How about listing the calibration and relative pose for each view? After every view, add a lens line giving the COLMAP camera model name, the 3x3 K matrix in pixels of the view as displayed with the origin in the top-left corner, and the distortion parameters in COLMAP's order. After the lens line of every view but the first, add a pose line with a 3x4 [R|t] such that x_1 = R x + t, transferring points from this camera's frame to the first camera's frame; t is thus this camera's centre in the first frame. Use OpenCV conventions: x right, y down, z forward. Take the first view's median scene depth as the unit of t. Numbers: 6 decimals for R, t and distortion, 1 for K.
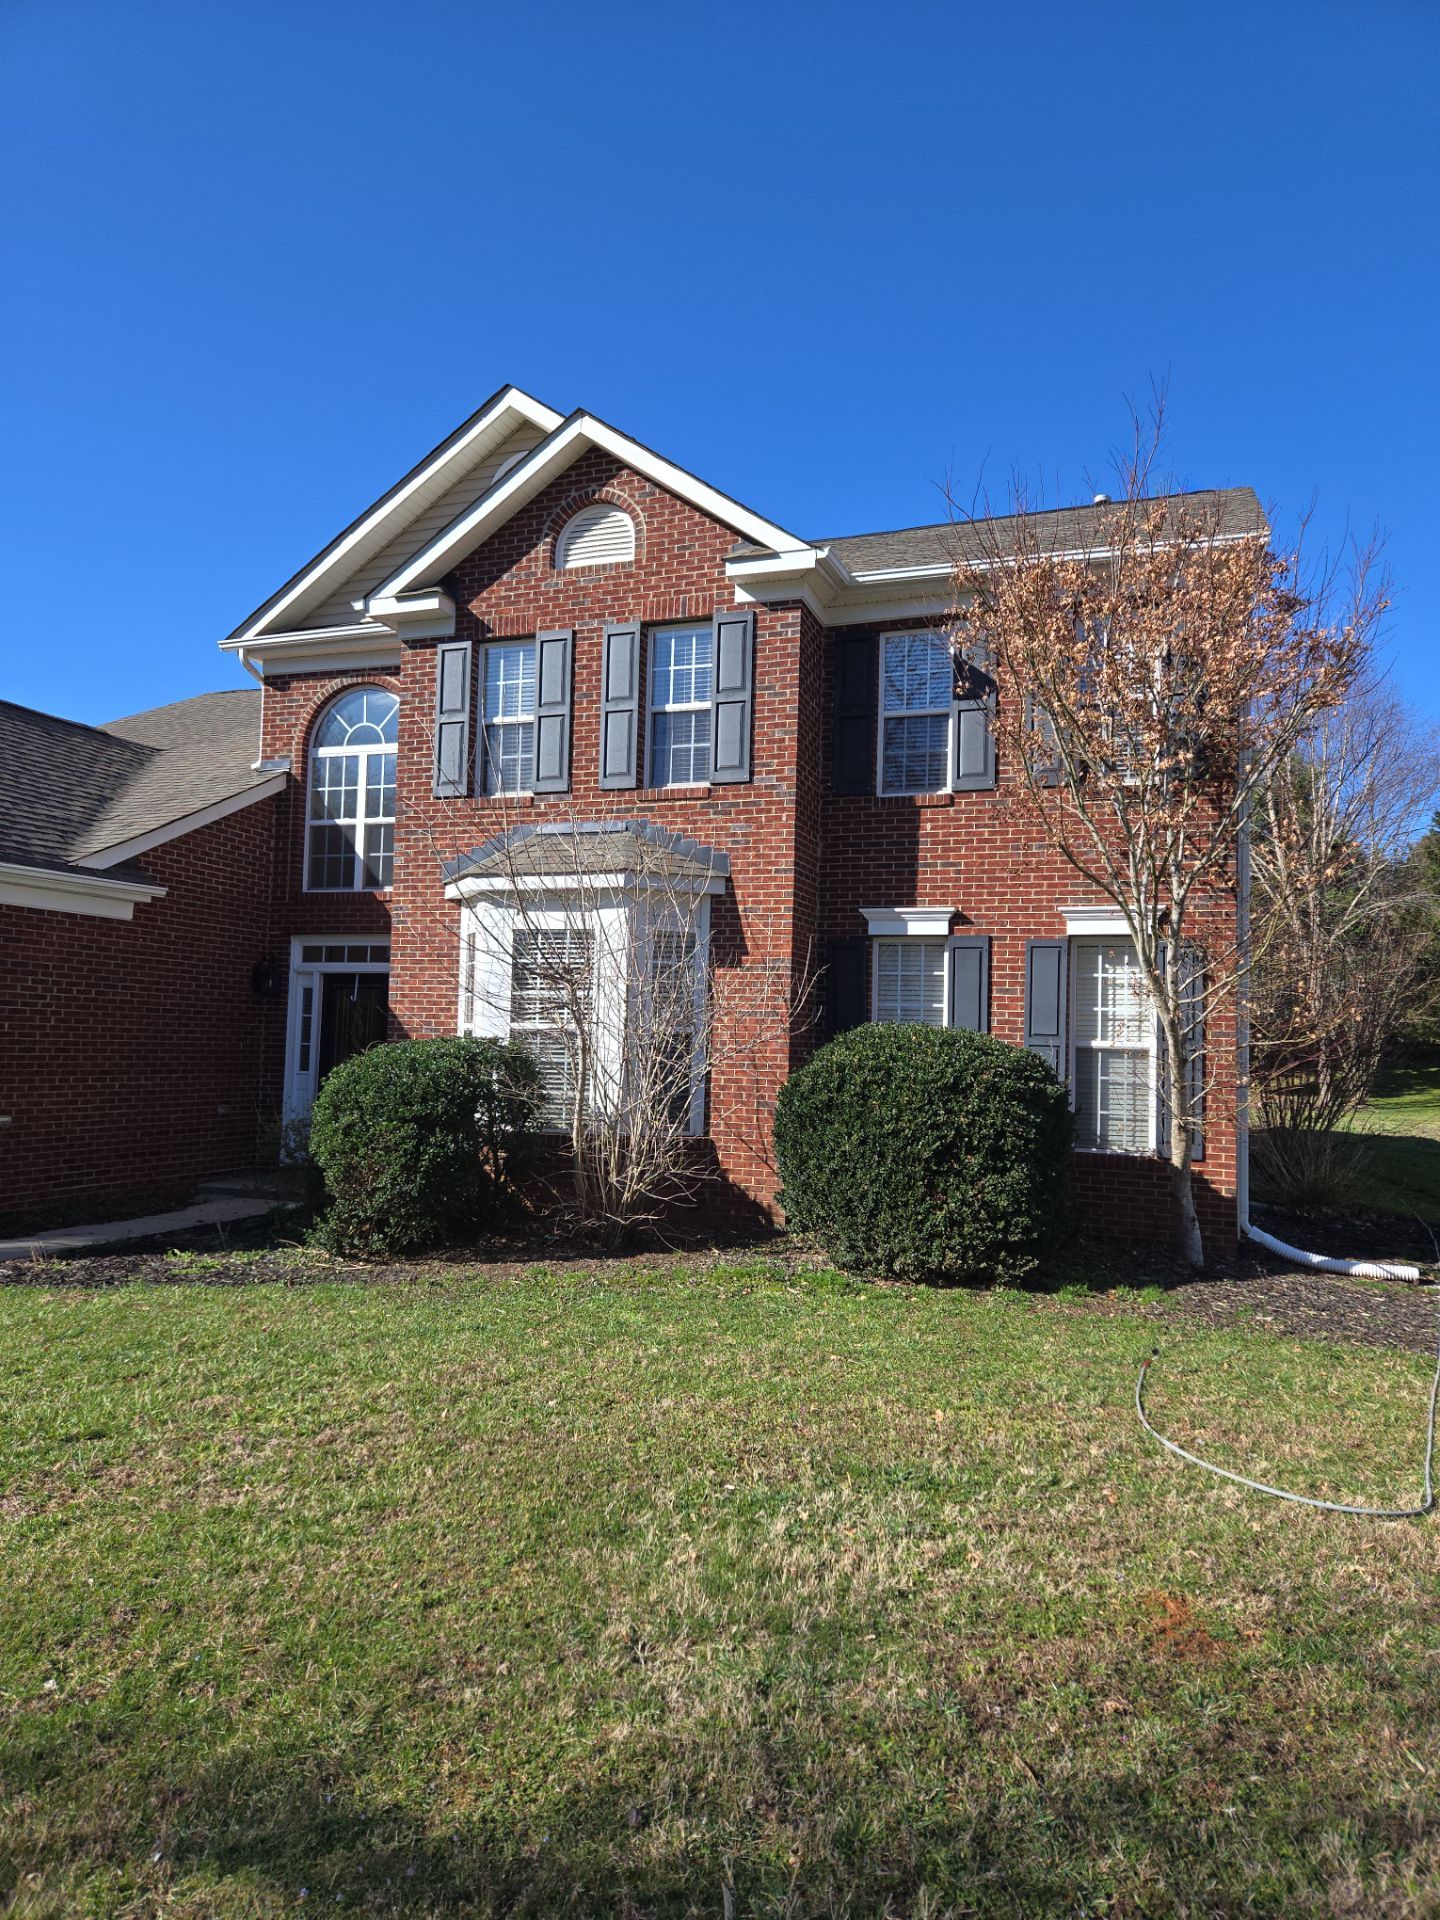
lens RADIAL K [[1273.1, 0, 723.4], [0, 1273.1, 974.9], [0, 0, 1]] dist [0.086031, -0.069780]
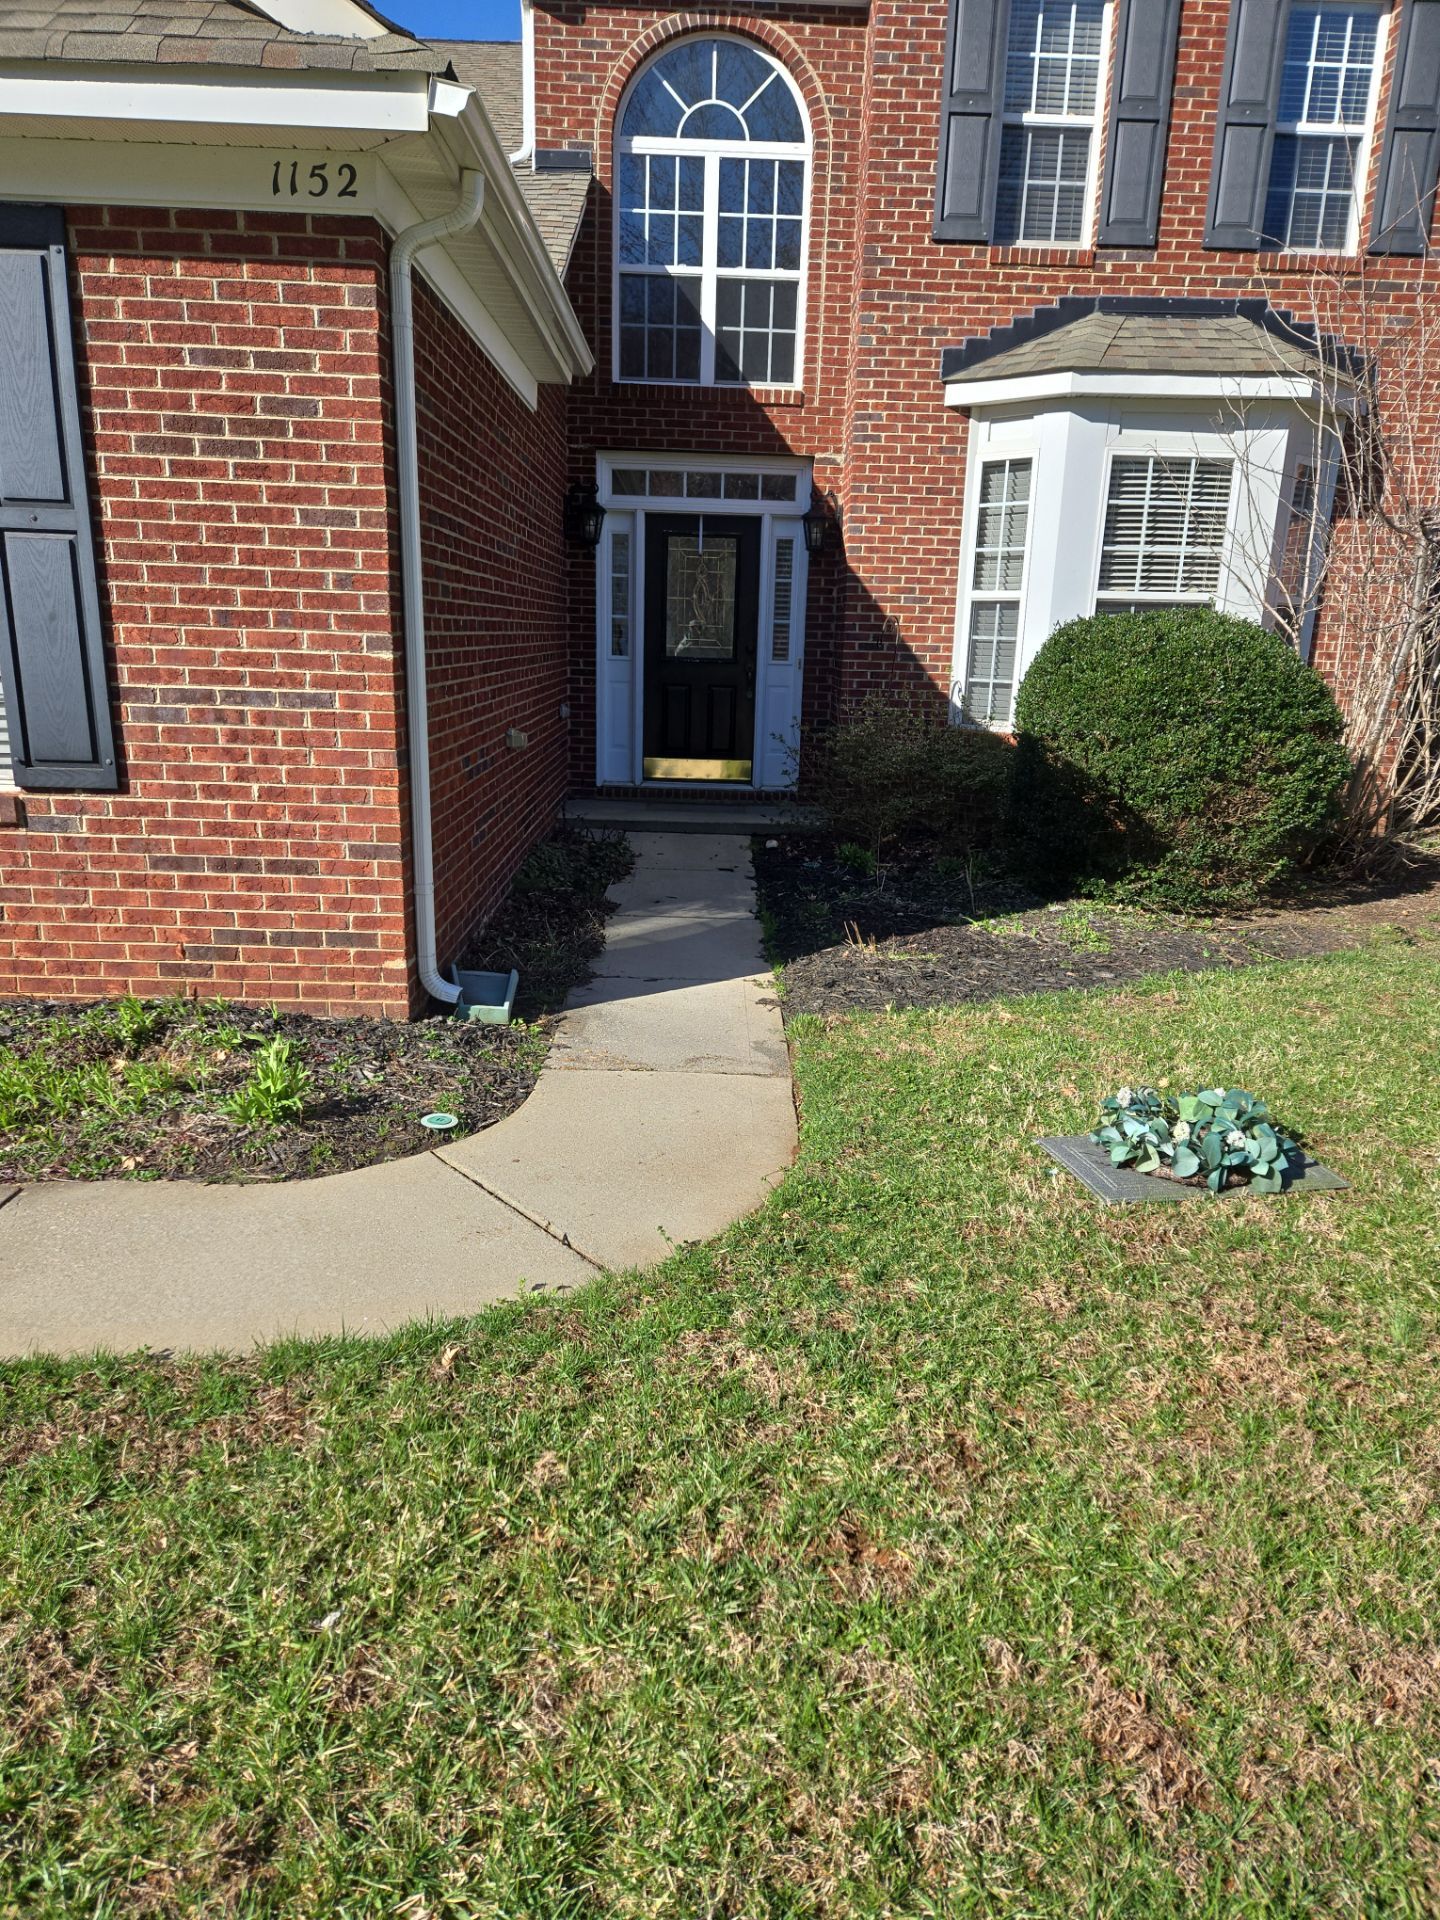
lens RADIAL K [[1273.1, 0, 723.4], [0, 1273.1, 974.9], [0, 0, 1]] dist [0.086031, -0.069780]
pose [[0.933034, -0.090268, 0.348279, -0.550181], [-0.027900, 0.946947, 0.320178, 0.012261], [-0.358704, -0.308454, 0.881015, 0.280466]]
